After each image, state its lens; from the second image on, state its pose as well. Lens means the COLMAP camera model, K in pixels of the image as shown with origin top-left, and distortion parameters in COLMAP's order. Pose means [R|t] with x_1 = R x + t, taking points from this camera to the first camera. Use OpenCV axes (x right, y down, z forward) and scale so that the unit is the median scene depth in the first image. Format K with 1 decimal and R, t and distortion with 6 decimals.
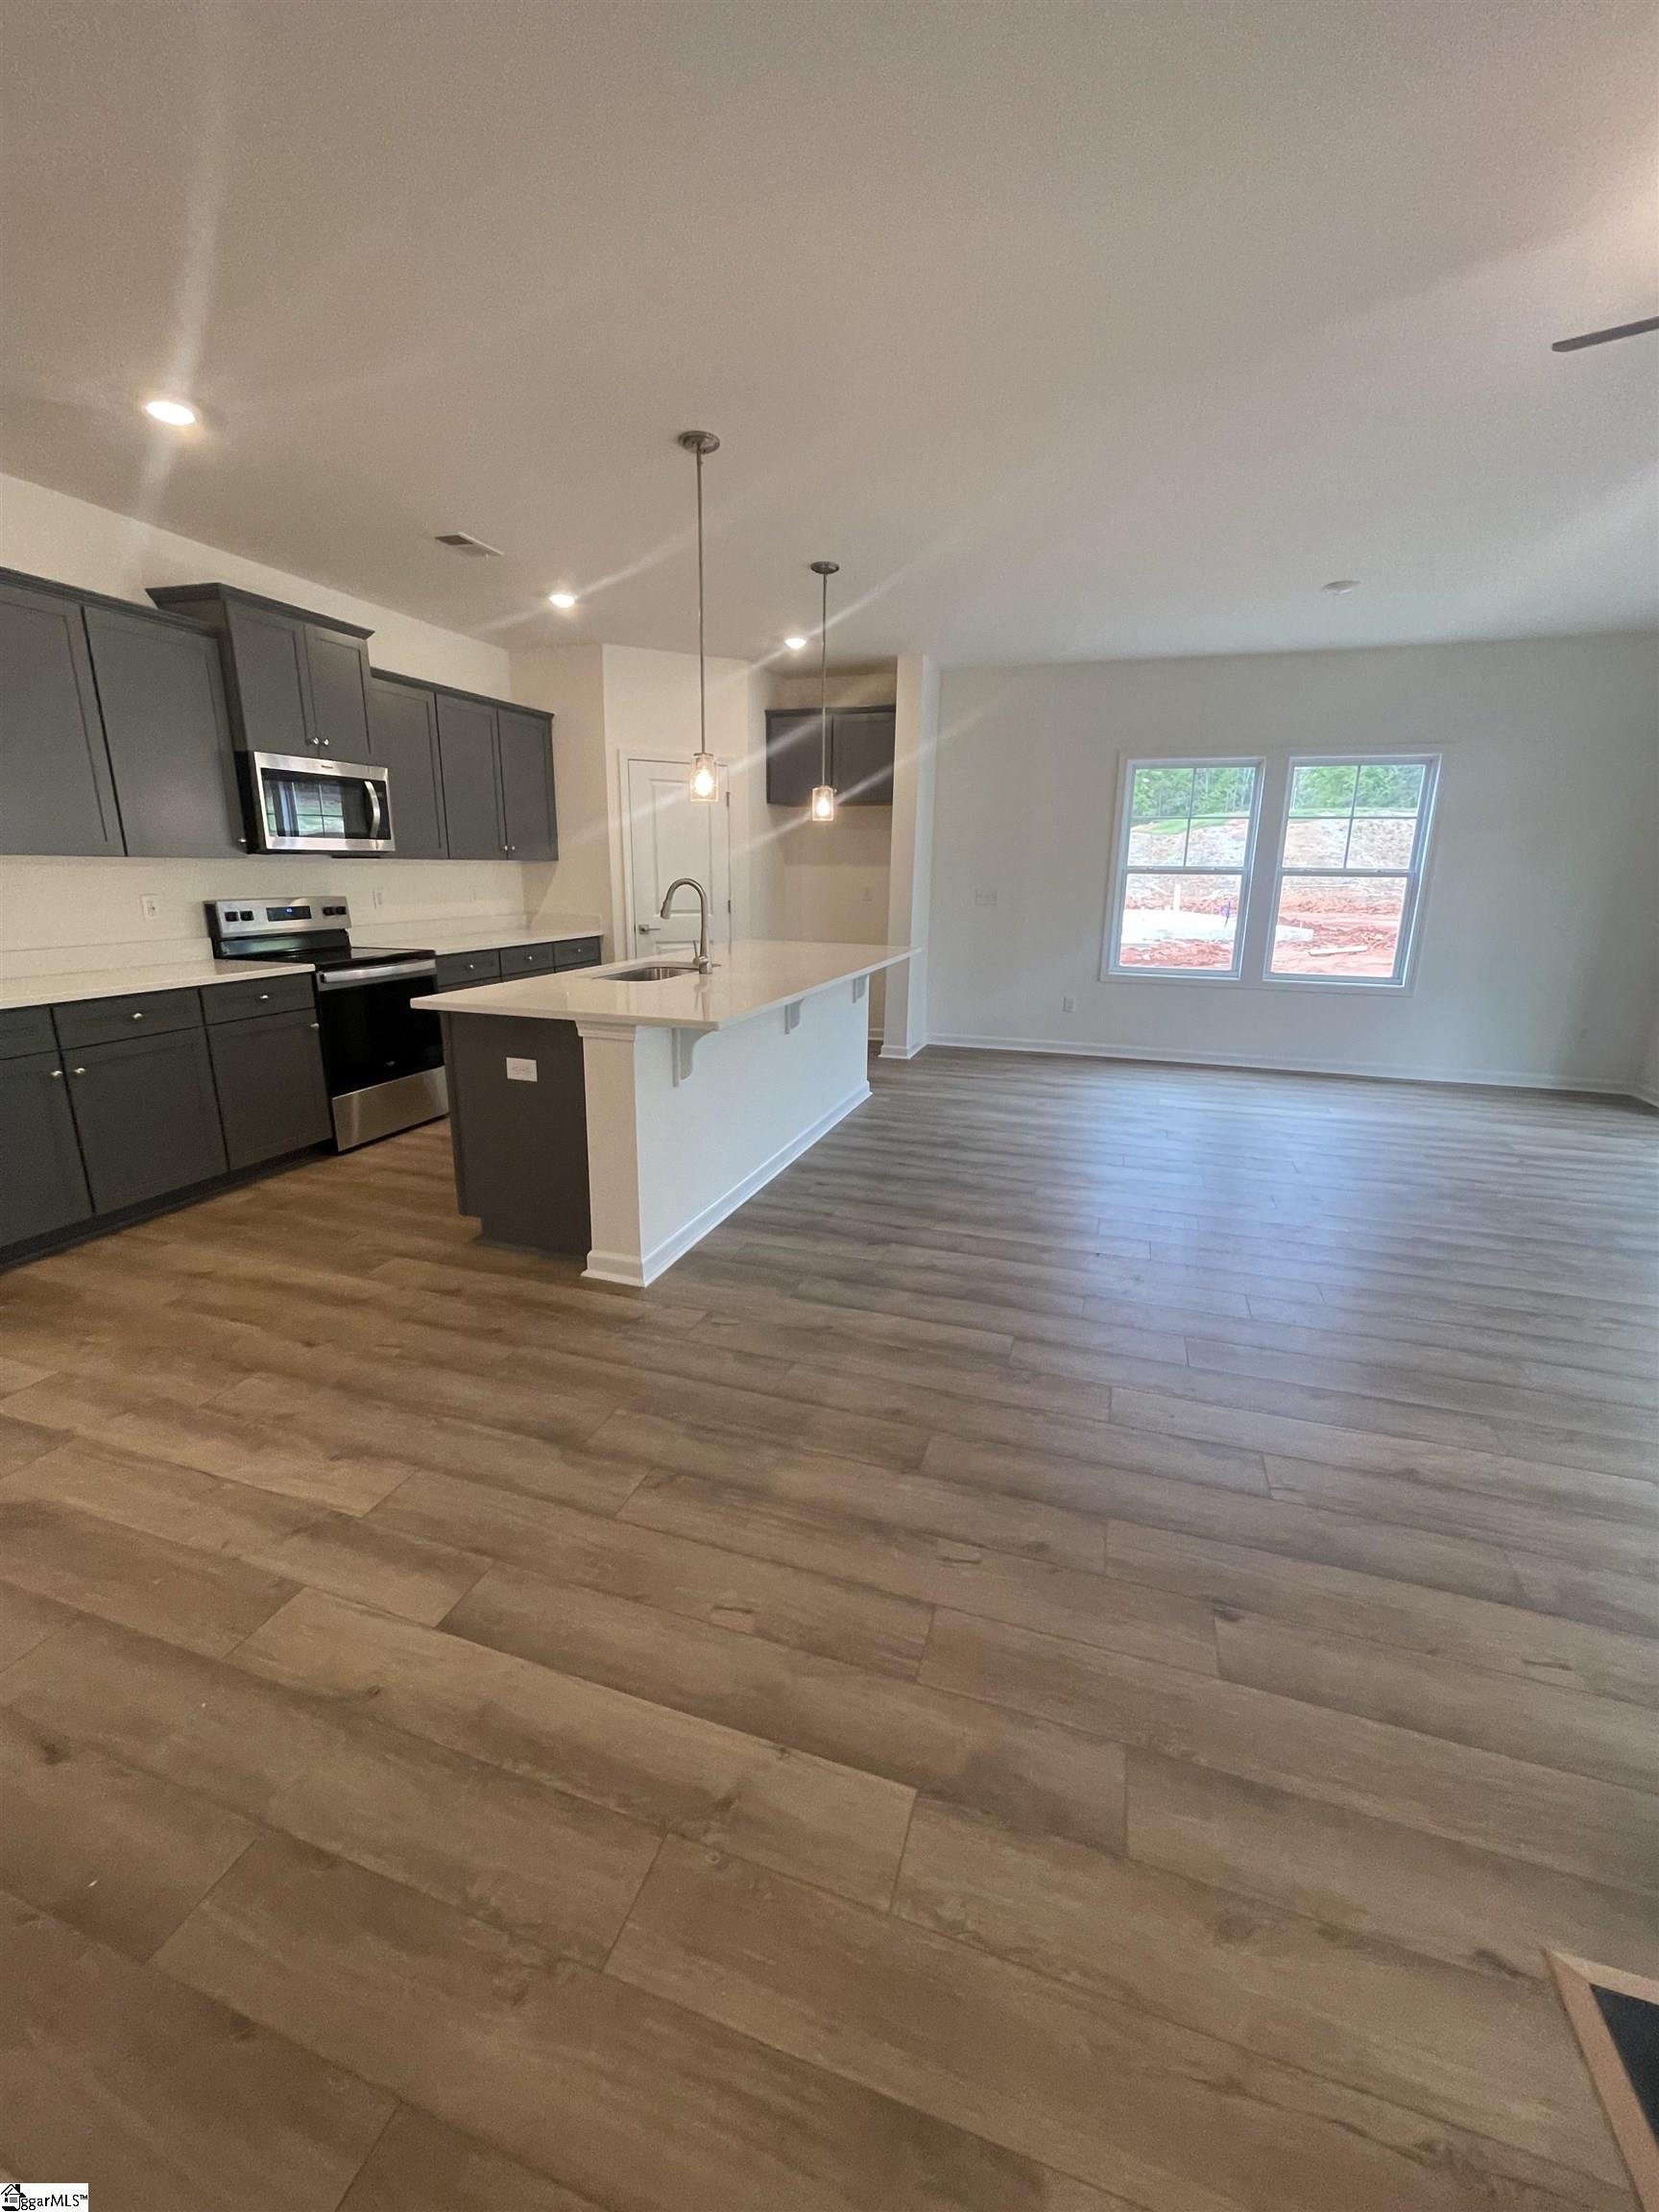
lens RADIAL K [[892.7, 0, 826.7], [0, 892.7, 1105.3], [0, 0, 1]] dist [-0.005625, 0.001120]
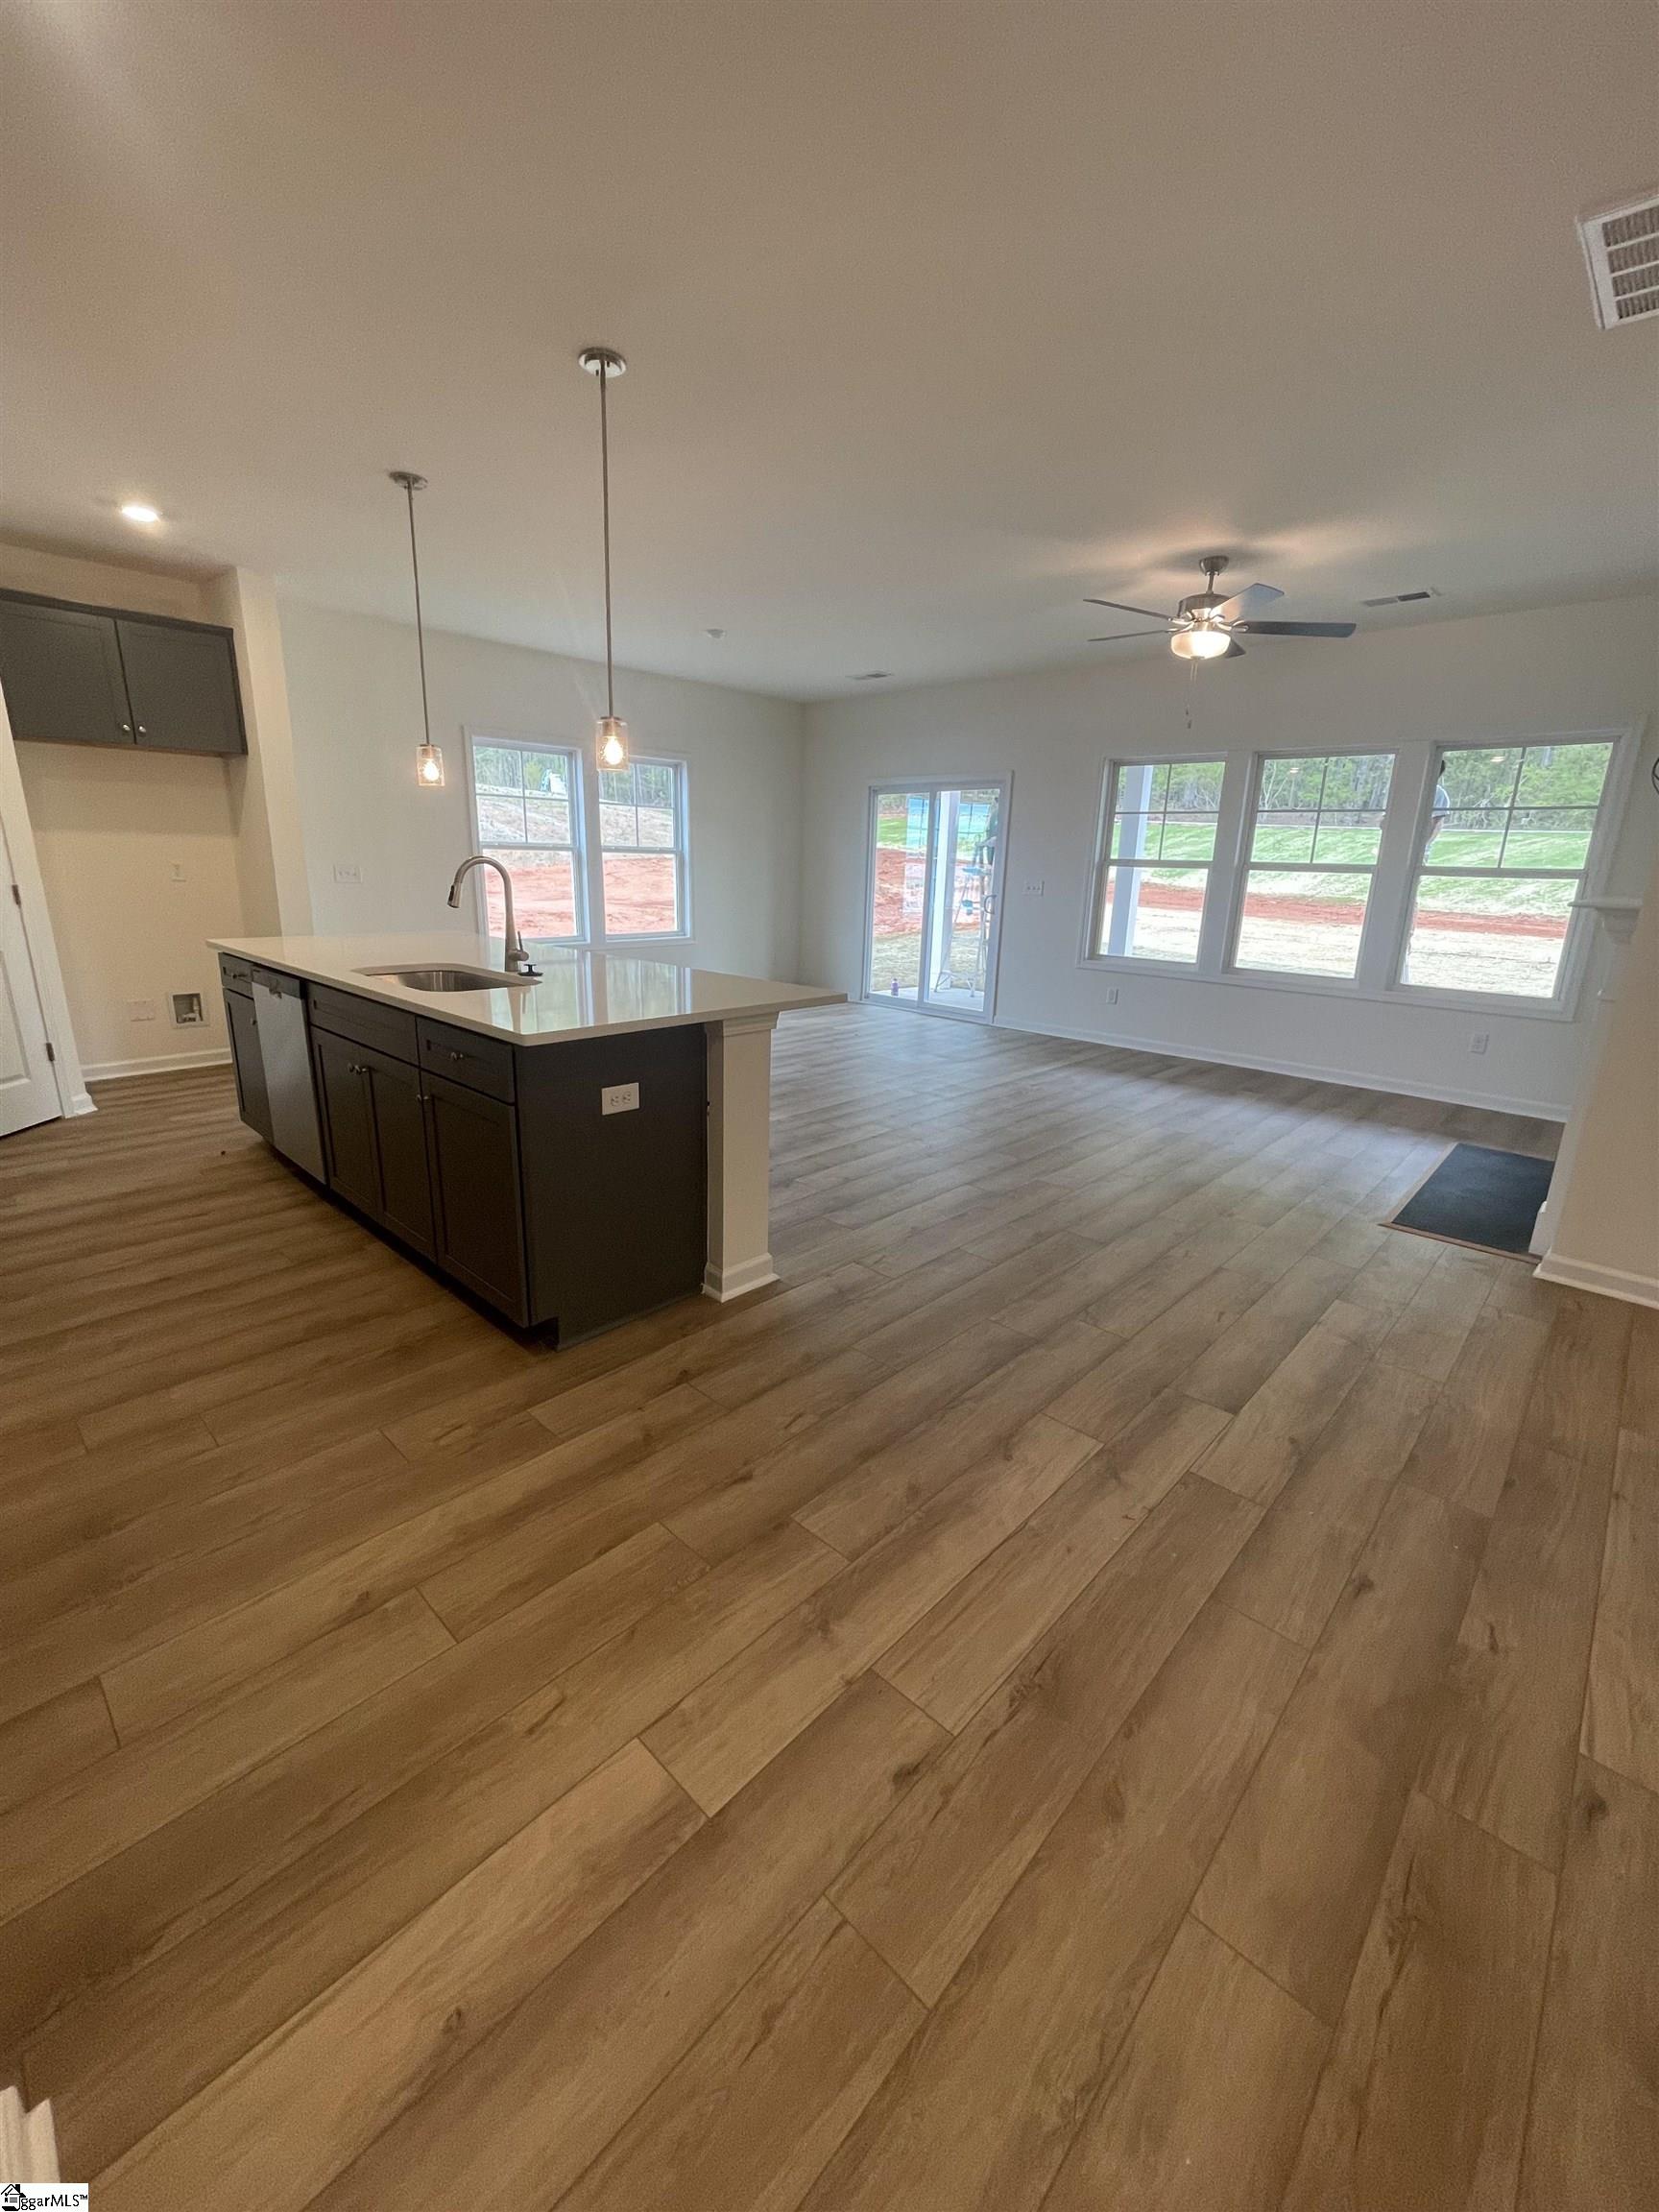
lens RADIAL K [[892.7, 0, 831.5], [0, 892.7, 1098.6], [0, 0, 1]] dist [-0.005625, 0.001120]
pose [[0.419943, -0.236073, 0.876309, -0.967484], [0.212856, 0.964263, 0.157763, -0.126745], [-0.882236, 0.120277, 0.455185, 0.464563]]
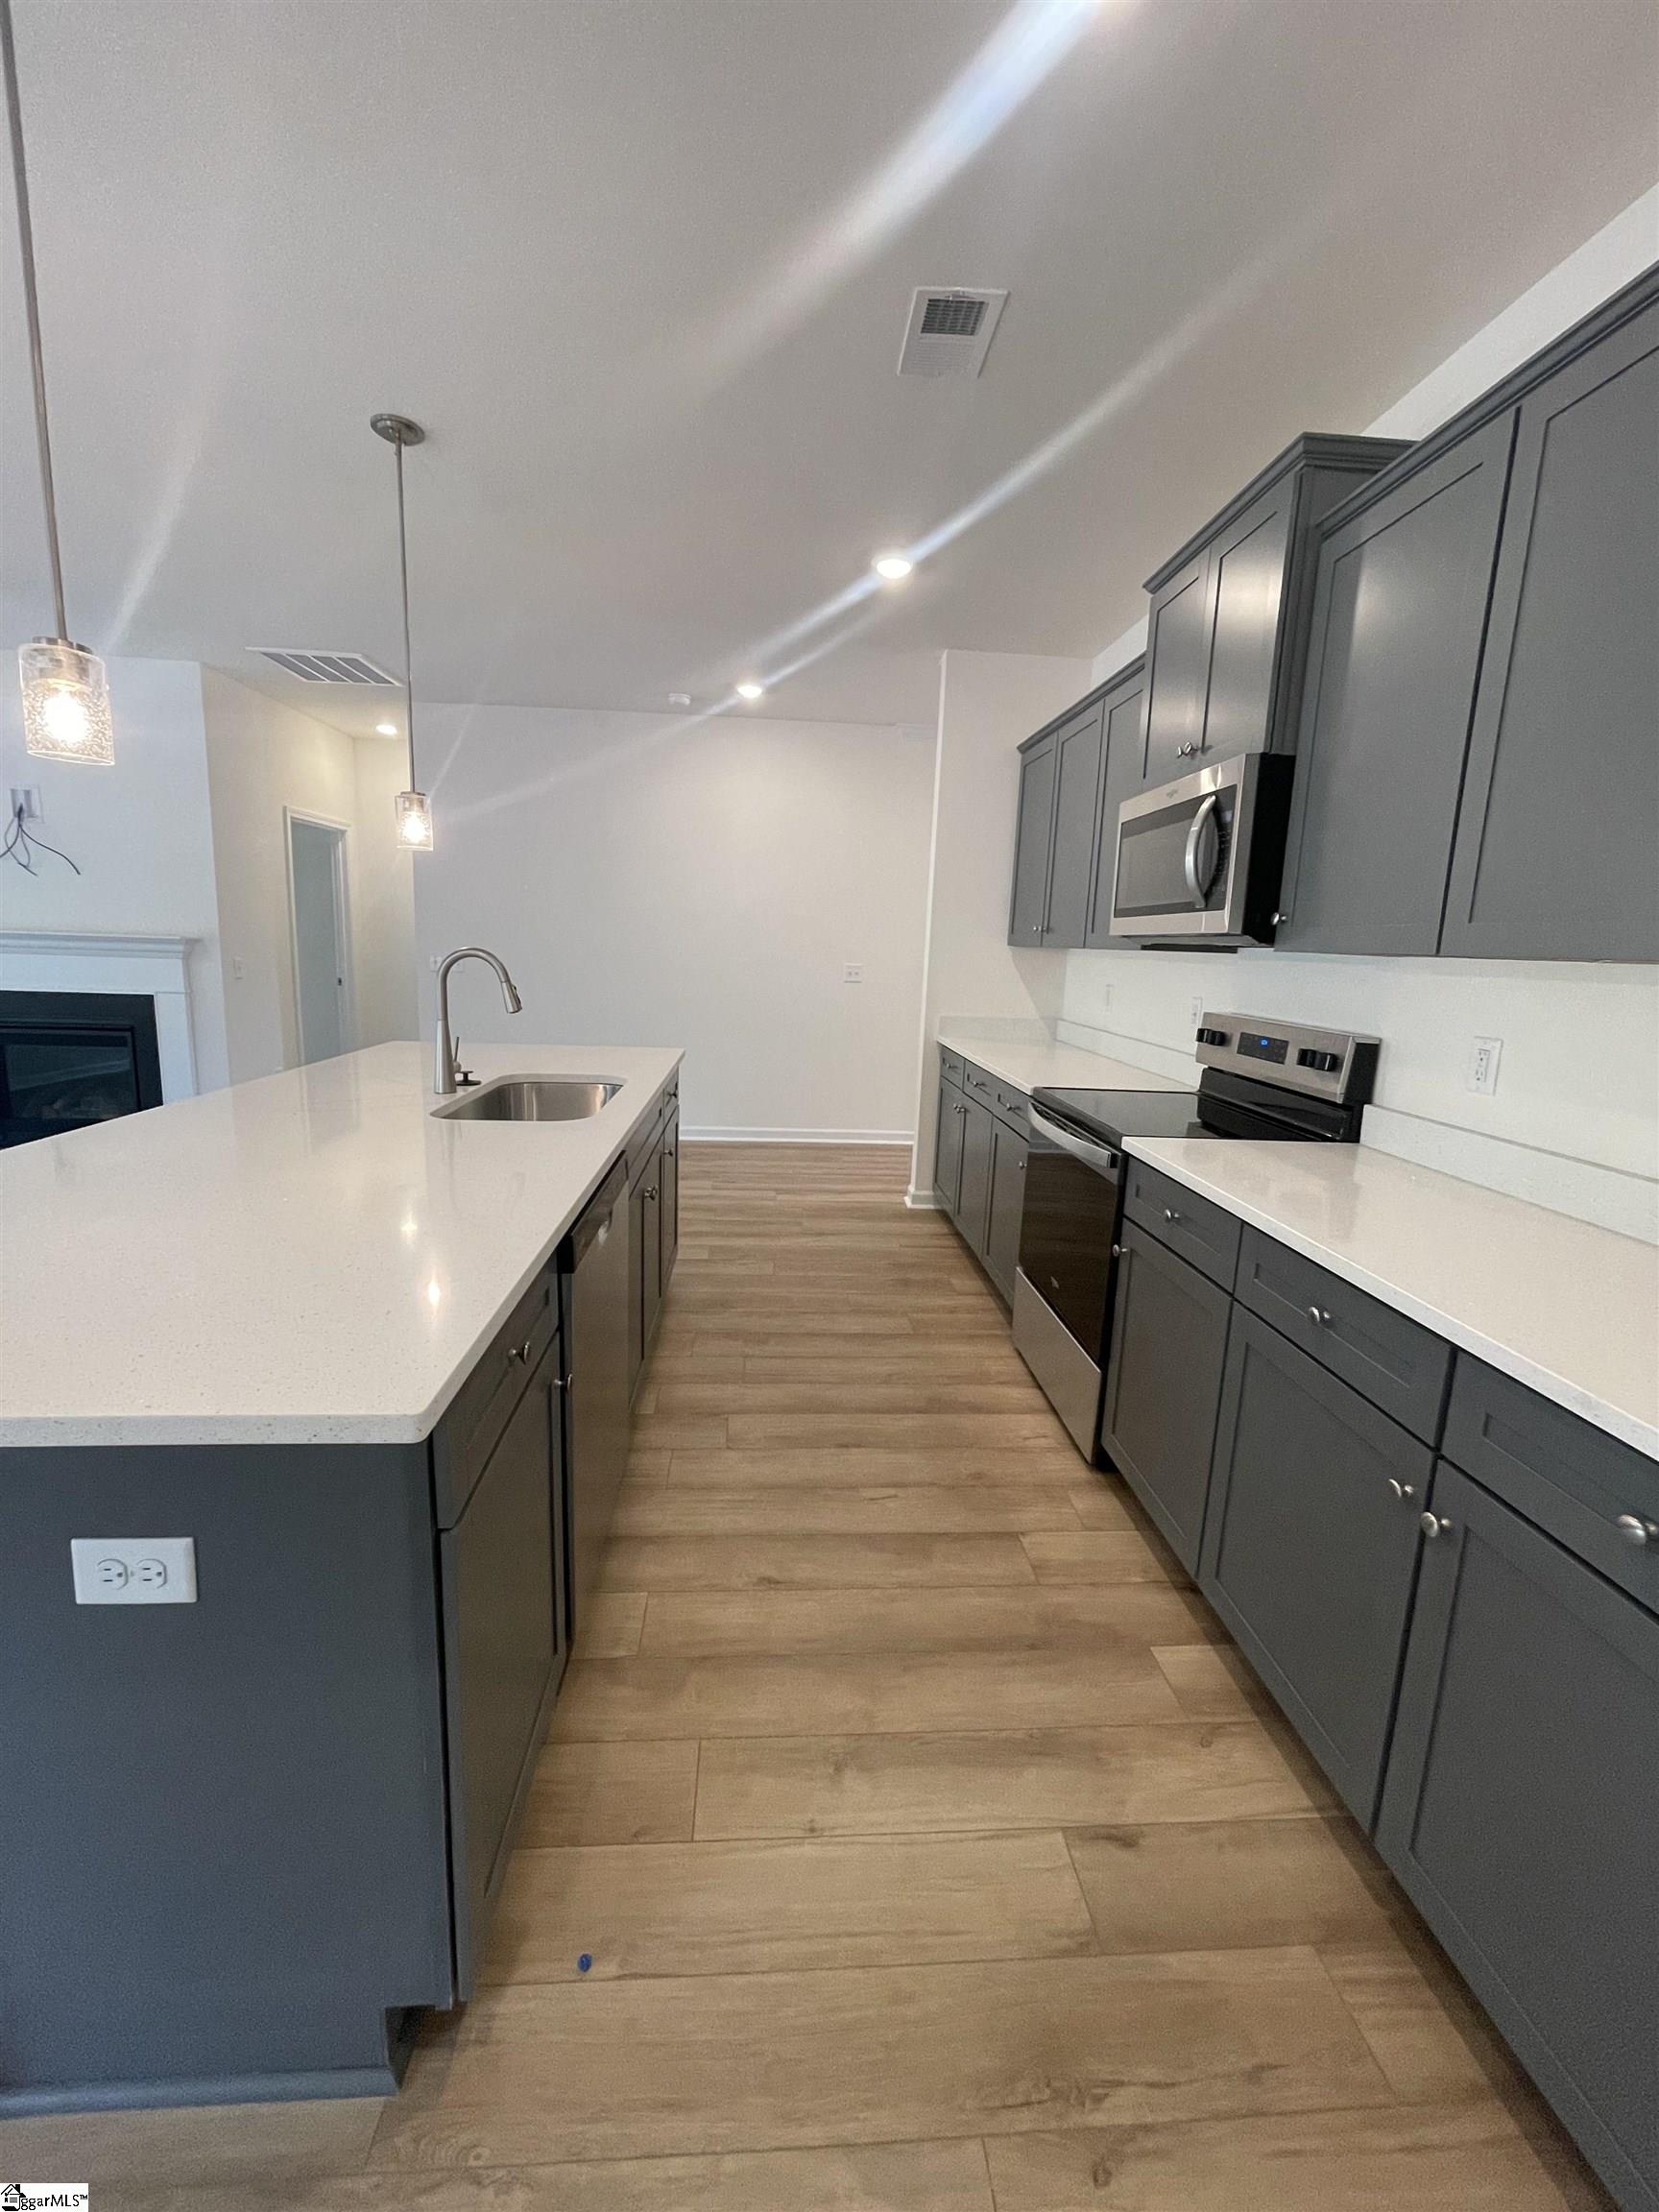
lens RADIAL K [[892.7, 0, 823.4], [0, 892.7, 1094.7], [0, 0, 1]] dist [-0.005625, 0.001120]
pose [[-0.925378, 0.021280, -0.378448, -0.183691], [-0.140551, 0.907984, 0.394729, -0.548273], [0.352024, 0.418464, -0.837237, 2.043452]]
